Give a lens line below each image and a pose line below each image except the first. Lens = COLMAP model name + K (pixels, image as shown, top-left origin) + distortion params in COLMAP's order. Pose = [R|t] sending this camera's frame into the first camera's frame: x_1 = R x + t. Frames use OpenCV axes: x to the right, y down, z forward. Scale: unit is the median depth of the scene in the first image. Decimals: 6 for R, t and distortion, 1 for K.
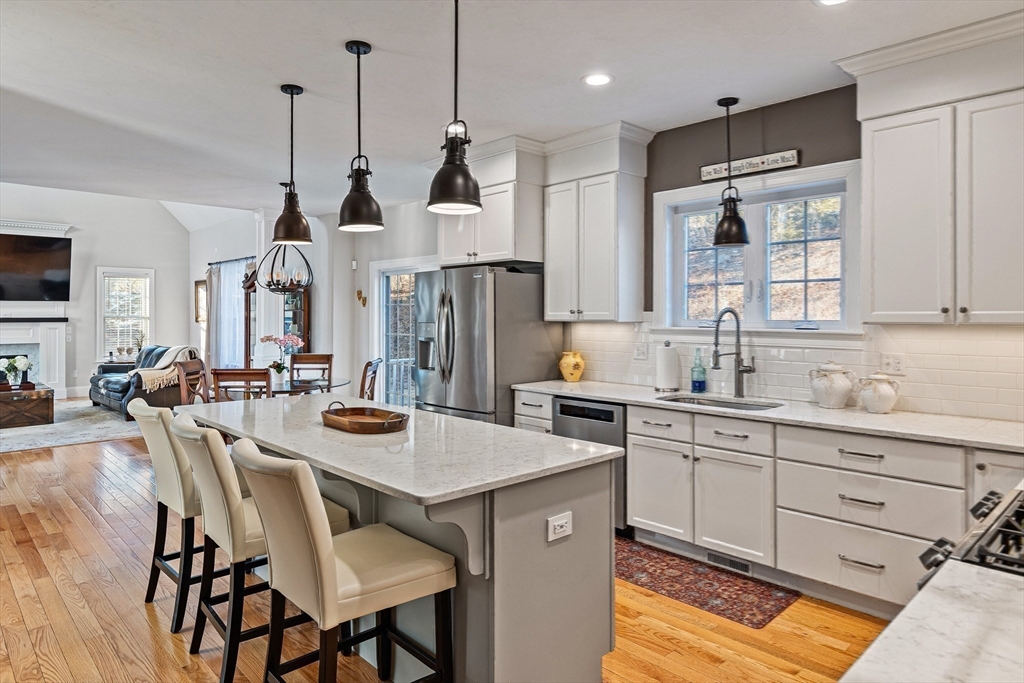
lens RADIAL K [[626.8, 0, 507.9], [0, 626.8, 319.3], [0, 0, 1]] dist [0.001920, -0.007610]
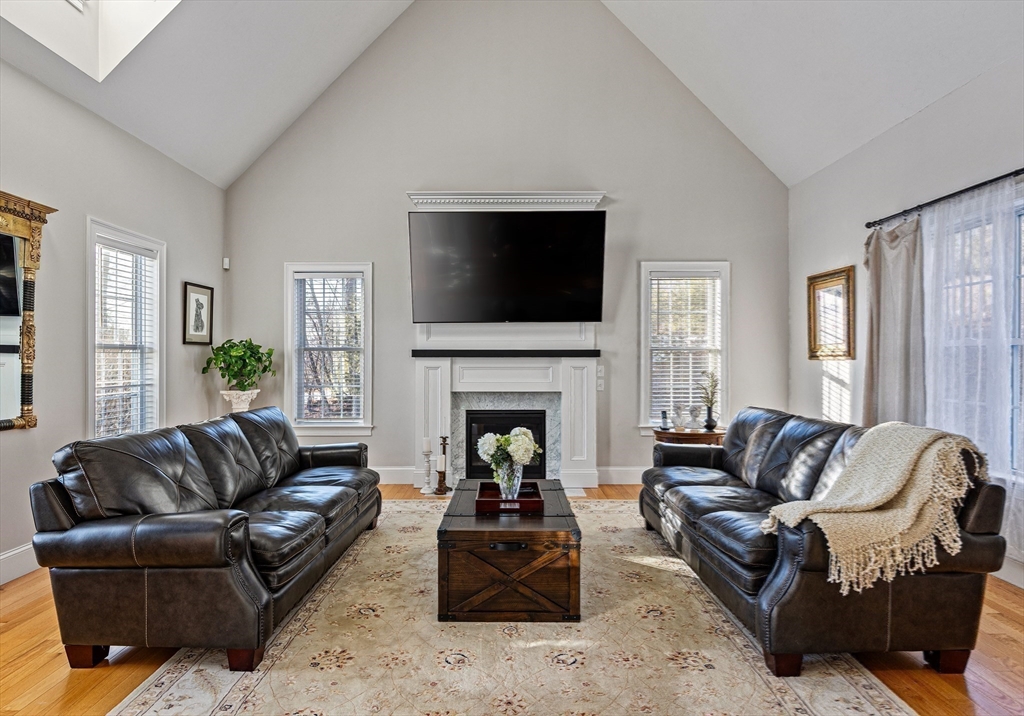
lens RADIAL K [[571.3, 0, 510.2], [0, 571.3, 356.2], [0, 0, 1]] dist [0.000896, 0.000026]
pose [[0.733615, -0.002602, -0.679561, -0.402520], [-0.002209, 0.999978, -0.006213, 0.006955], [0.679562, 0.006059, 0.733593, 0.553749]]
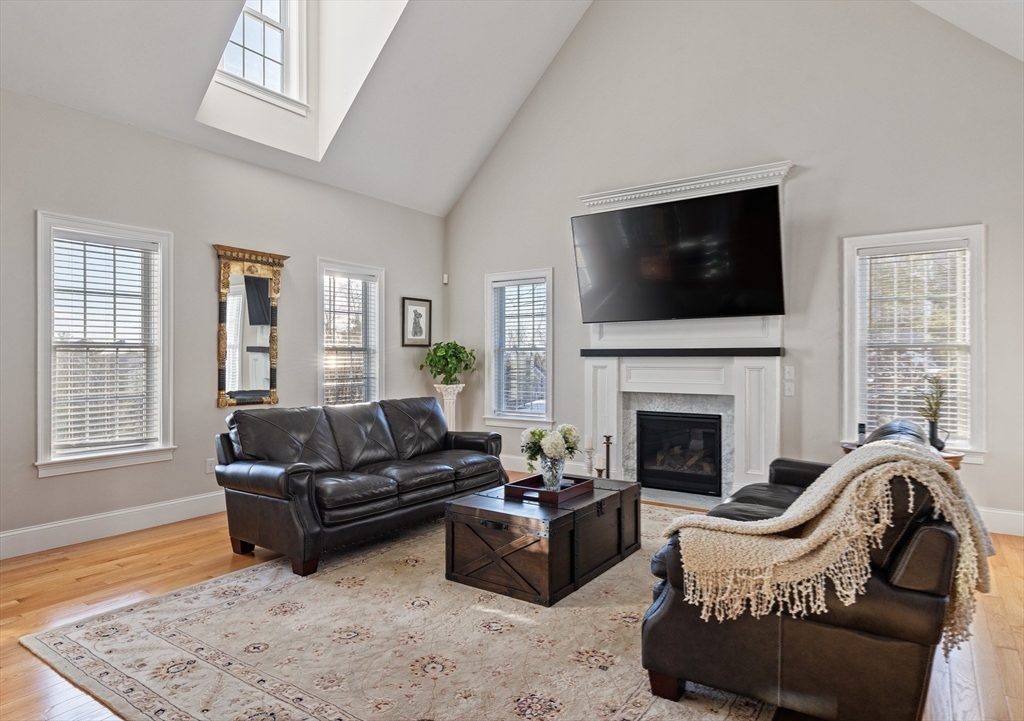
lens RADIAL K [[616.3, 0, 509.0], [0, 616.3, 354.1], [0, 0, 1]] dist [0.014778, -0.002285]
pose [[0.215022, -0.005698, -0.976593, -0.268557], [-0.003611, 0.999972, -0.006629, 0.006508], [0.976602, 0.004951, 0.214995, 0.684412]]
